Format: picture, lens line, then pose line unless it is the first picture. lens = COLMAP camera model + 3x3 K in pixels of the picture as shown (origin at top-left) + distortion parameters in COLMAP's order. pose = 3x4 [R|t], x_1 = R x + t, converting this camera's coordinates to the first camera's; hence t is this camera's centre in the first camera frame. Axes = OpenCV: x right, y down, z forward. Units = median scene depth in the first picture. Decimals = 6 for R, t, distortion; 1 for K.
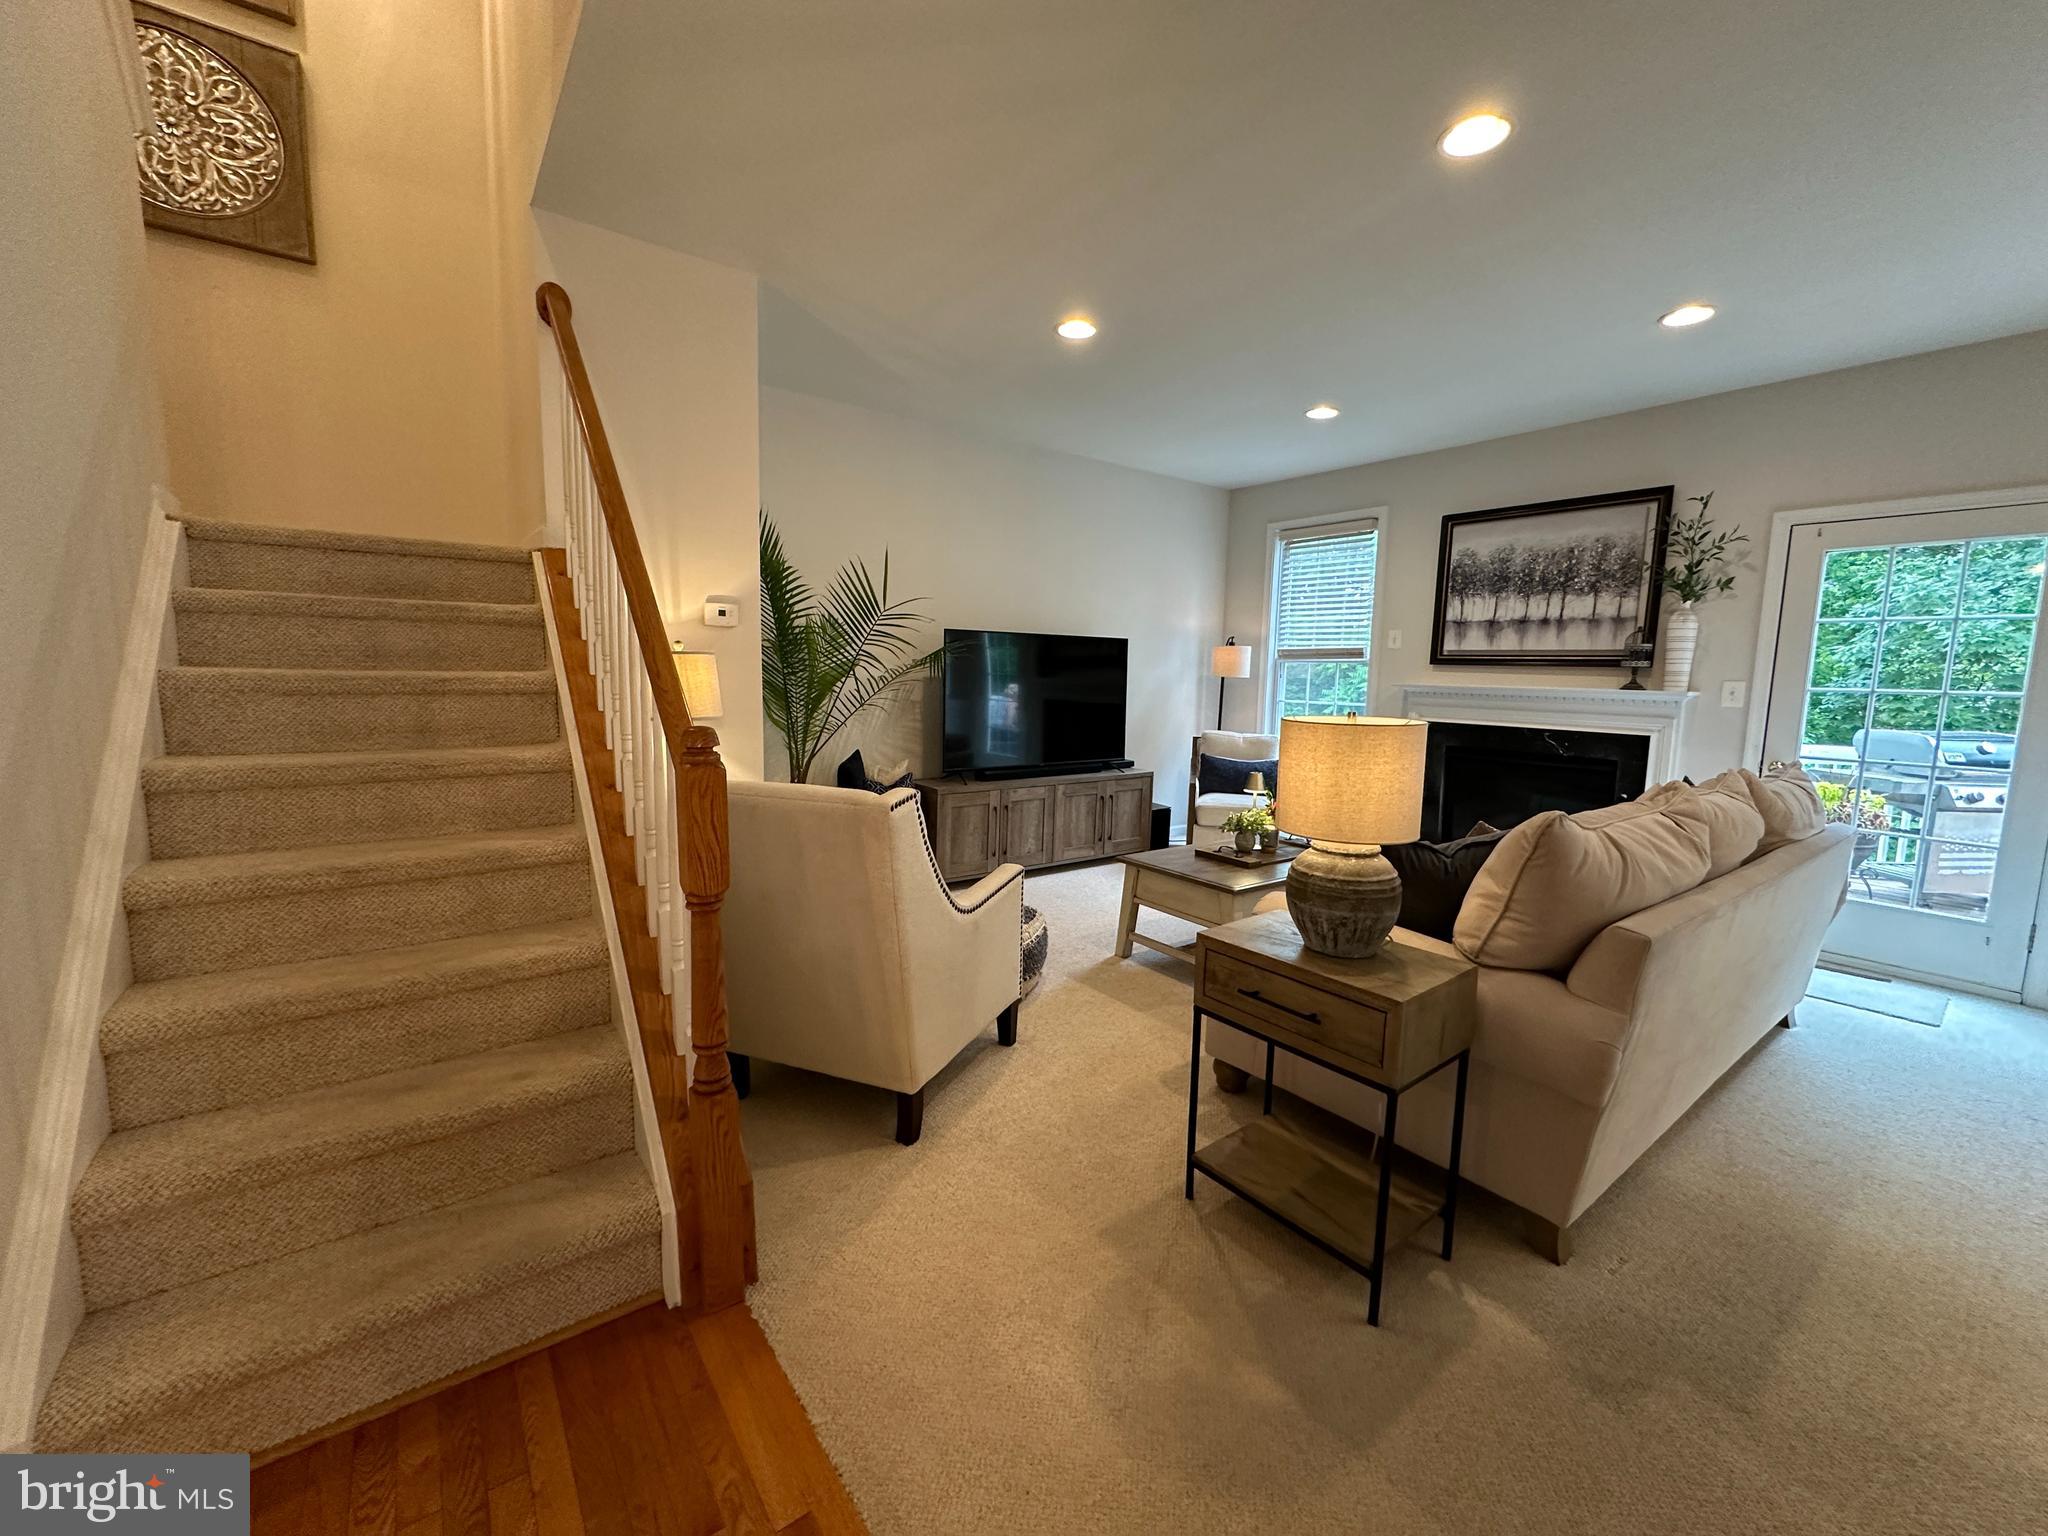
lens RADIAL K [[817.1, 0, 1021.1], [0, 817.1, 765.0], [0, 0, 1]] dist [-0.002348, -0.000172]
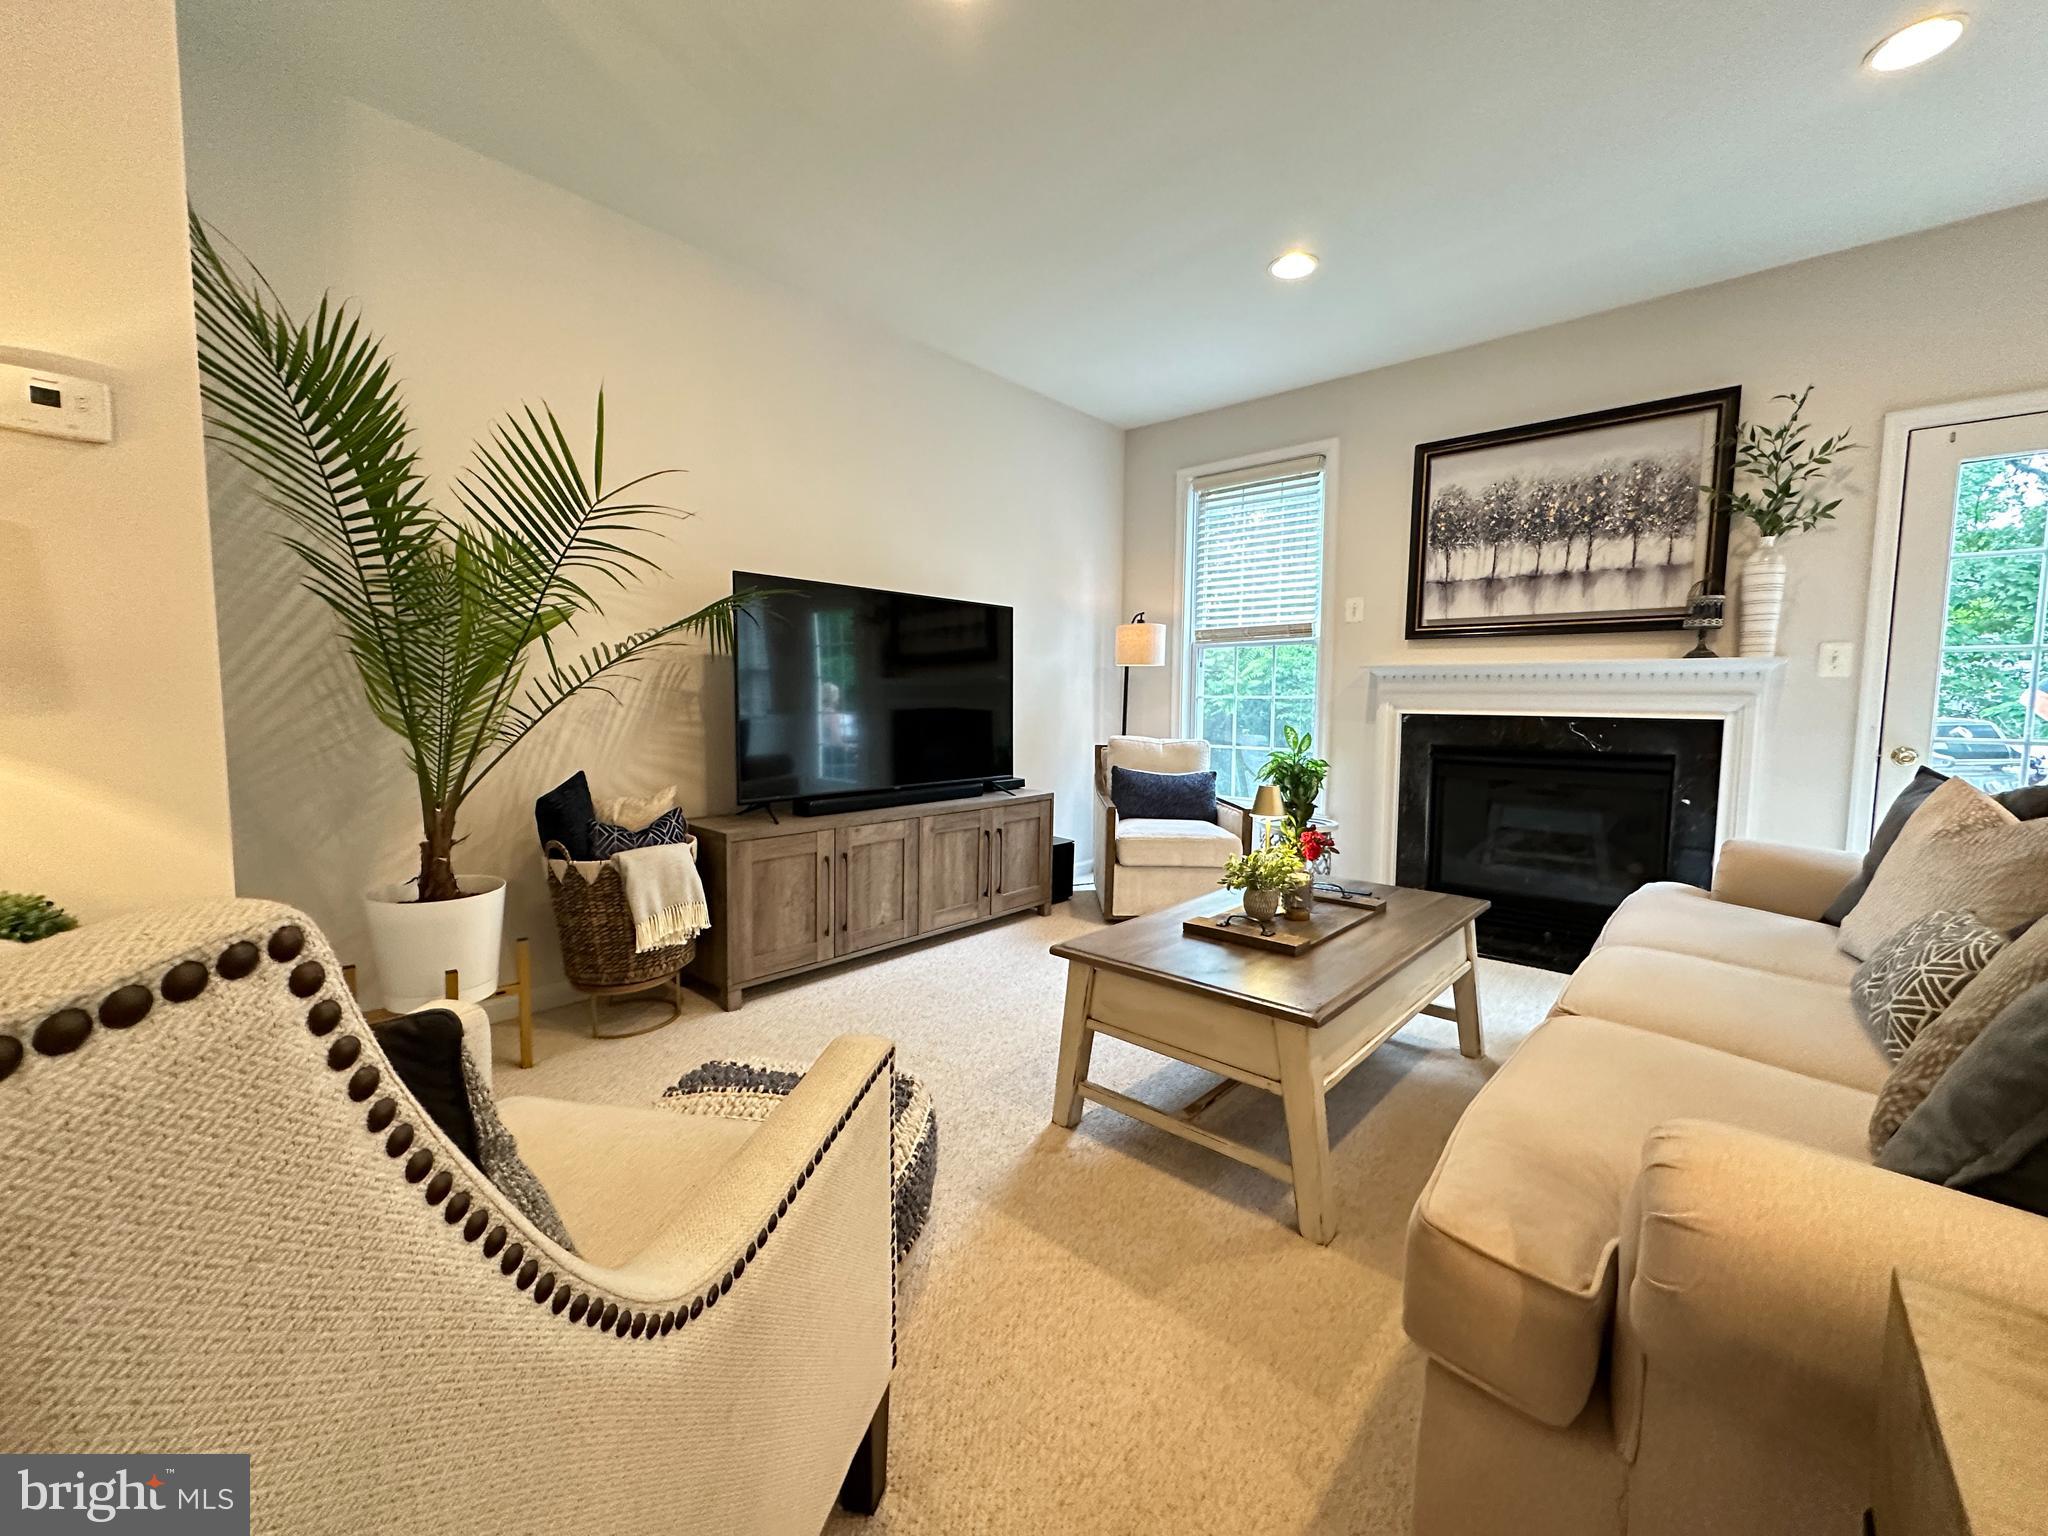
lens RADIAL K [[817.1, 0, 1021.1], [0, 817.1, 765.0], [0, 0, 1]] dist [-0.002348, -0.000172]
pose [[0.980429, -0.028597, 0.194785, -0.005222], [0.034970, 0.998957, -0.029358, 0.004447], [-0.193742, 0.035595, 0.980406, 0.348431]]
